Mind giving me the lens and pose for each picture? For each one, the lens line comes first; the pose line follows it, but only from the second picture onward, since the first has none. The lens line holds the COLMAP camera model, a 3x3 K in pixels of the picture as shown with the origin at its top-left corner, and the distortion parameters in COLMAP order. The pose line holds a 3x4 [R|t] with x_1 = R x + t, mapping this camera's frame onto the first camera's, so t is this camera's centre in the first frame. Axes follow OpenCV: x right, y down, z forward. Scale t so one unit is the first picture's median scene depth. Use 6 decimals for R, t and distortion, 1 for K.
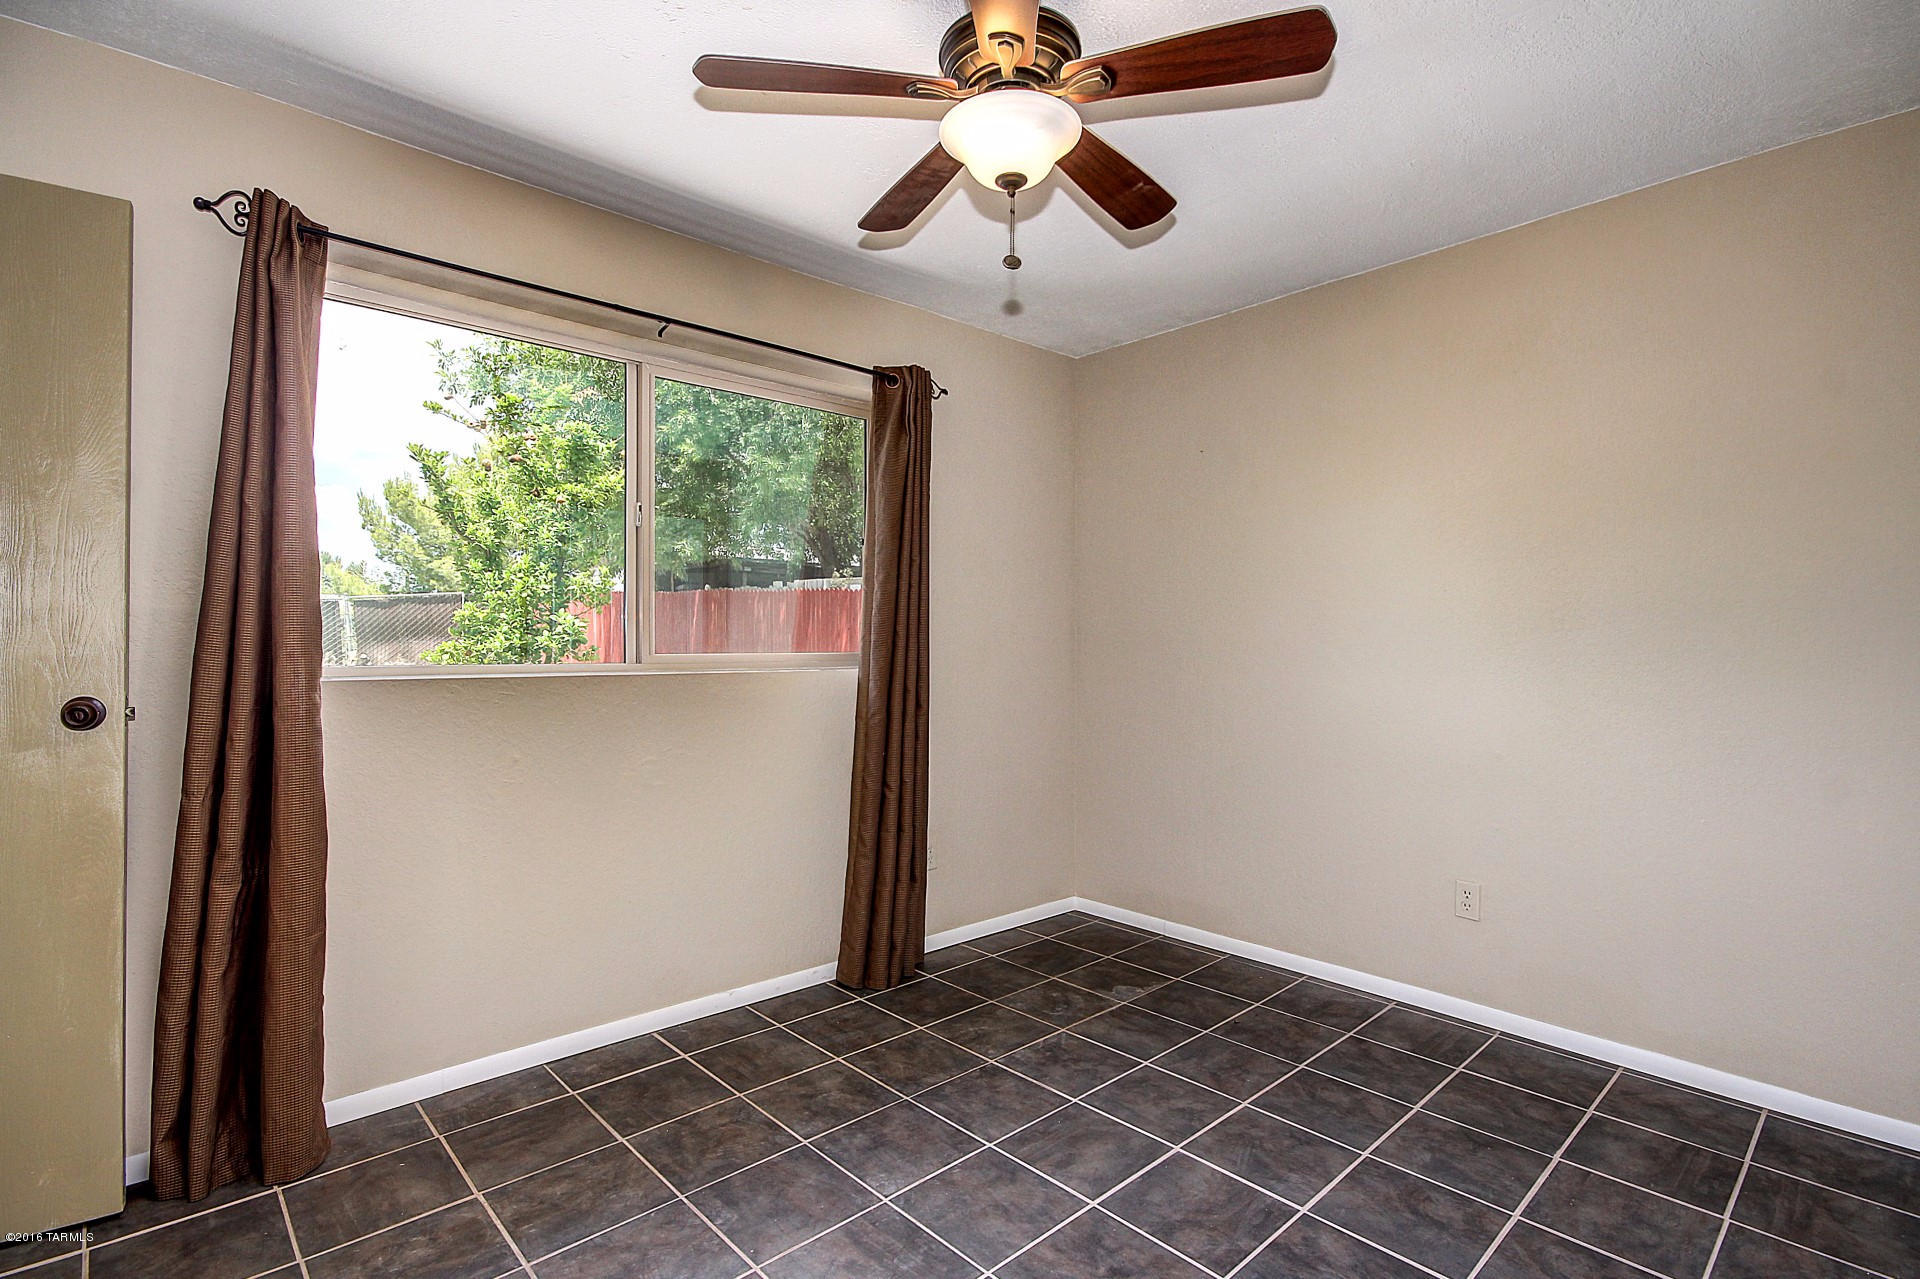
lens RADIAL K [[922.0, 0, 977.5], [0, 922.0, 646.8], [0, 0, 1]] dist [0.013518, -0.001245]
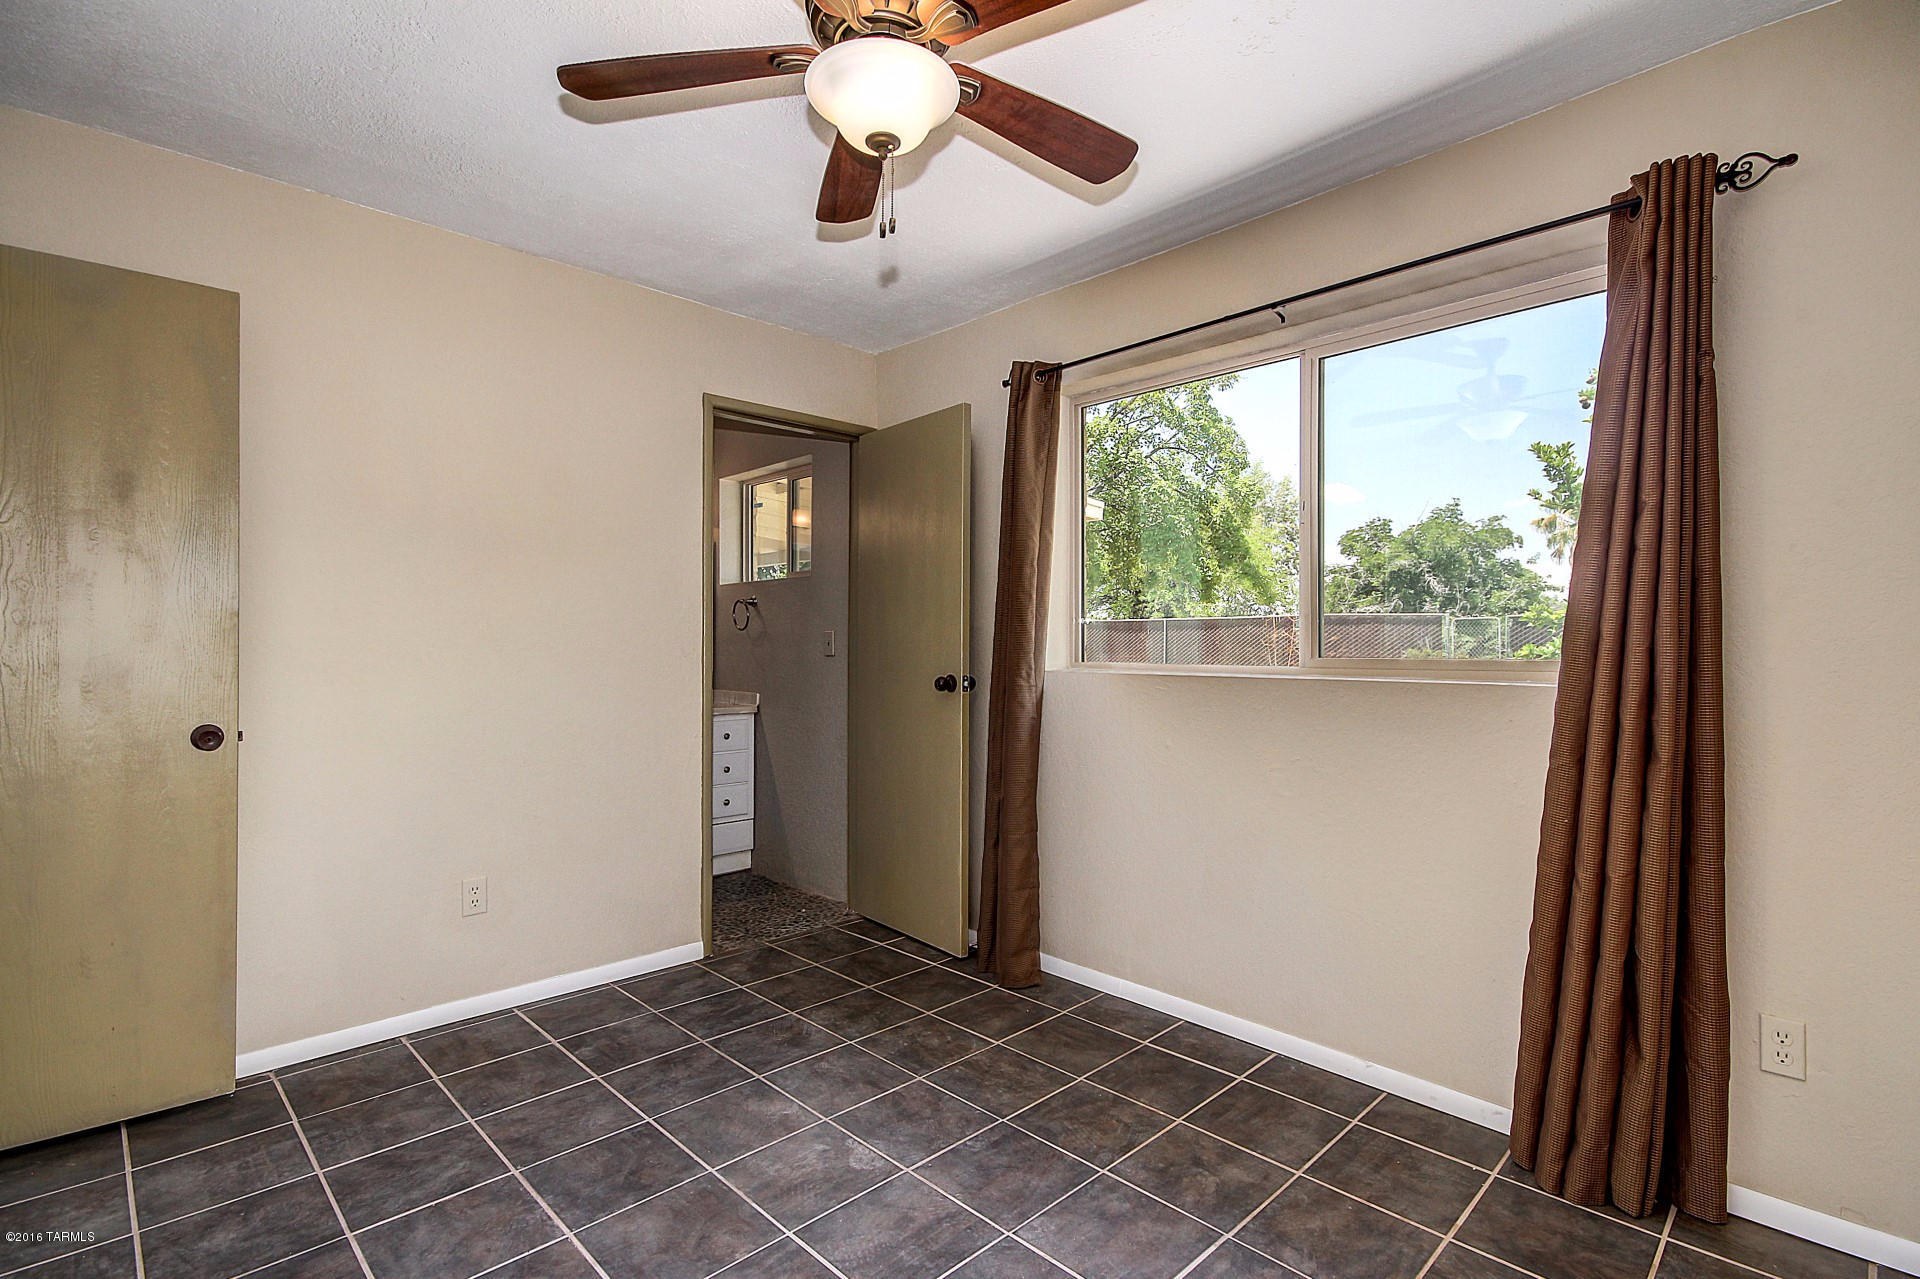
lens RADIAL K [[922.0, 0, 965.7], [0, 922.0, 639.9], [0, 0, 1]] dist [0.013518, -0.001245]
pose [[0.017699, -0.003430, -0.999837, 0.708377], [-0.004093, 0.999985, -0.003503, -0.005396], [0.999835, 0.004154, 0.017685, 0.779990]]
